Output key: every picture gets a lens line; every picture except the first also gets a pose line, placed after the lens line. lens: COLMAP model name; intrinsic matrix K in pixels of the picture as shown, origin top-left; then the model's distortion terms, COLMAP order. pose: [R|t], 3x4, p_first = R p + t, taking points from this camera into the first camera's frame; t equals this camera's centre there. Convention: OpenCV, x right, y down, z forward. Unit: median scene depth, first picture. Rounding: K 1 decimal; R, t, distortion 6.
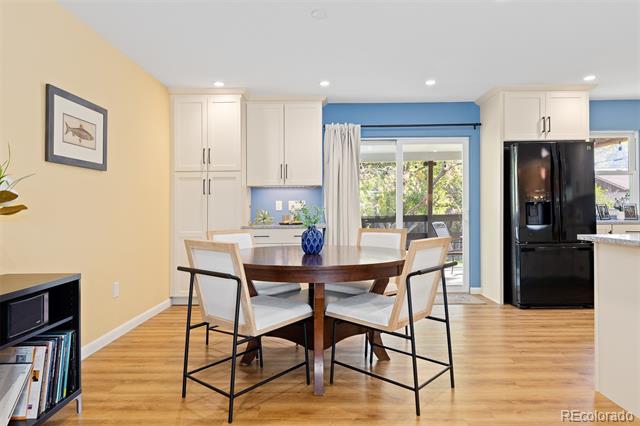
lens RADIAL K [[421.3, 0, 321.3], [0, 421.3, 210.1], [0, 0, 1]] dist [0.011133, 0.000104]
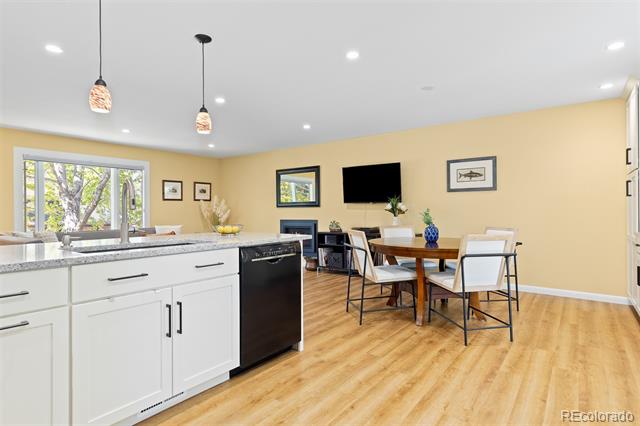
lens RADIAL K [[344.8, 0, 316.9], [0, 344.8, 212.7], [0, 0, 1]] dist [-0.000505, -0.000427]
pose [[-0.604878, 0.019678, -0.796075, 1.009956], [0.011928, 0.999806, 0.015651, -0.025563], [0.796229, -0.000029, -0.604995, 1.152507]]
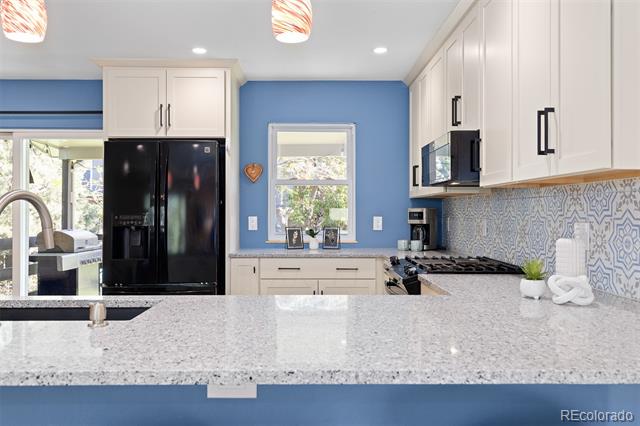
lens RADIAL K [[547.2, 0, 322.6], [0, 547.2, 208.7], [0, 0, 1]] dist [-0.003664, 0.000342]
pose [[0.999618, 0.012284, 0.024776, 0.986113], [-0.012116, 0.999903, -0.006915, -0.056115], [-0.024859, 0.006612, 0.999669, 0.112712]]
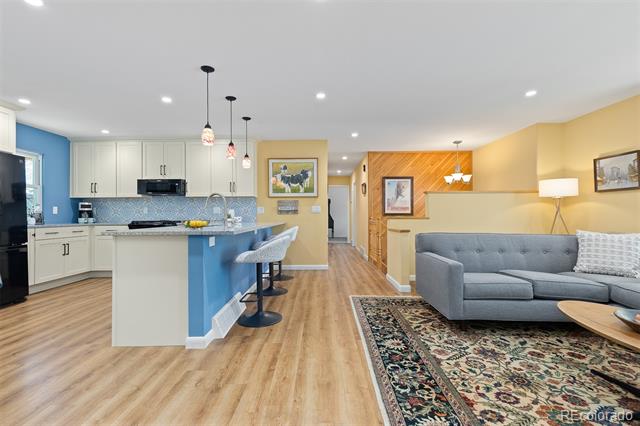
lens RADIAL K [[292.6, 0, 316.5], [0, 292.6, 212.7], [0, 0, 1]] dist [0.014419, -0.002892]
pose [[0.018915, 0.020594, 0.999609, -0.212483], [0.006708, 0.999763, -0.020724, 0.014885], [-0.999799, 0.007097, 0.018772, 0.236796]]
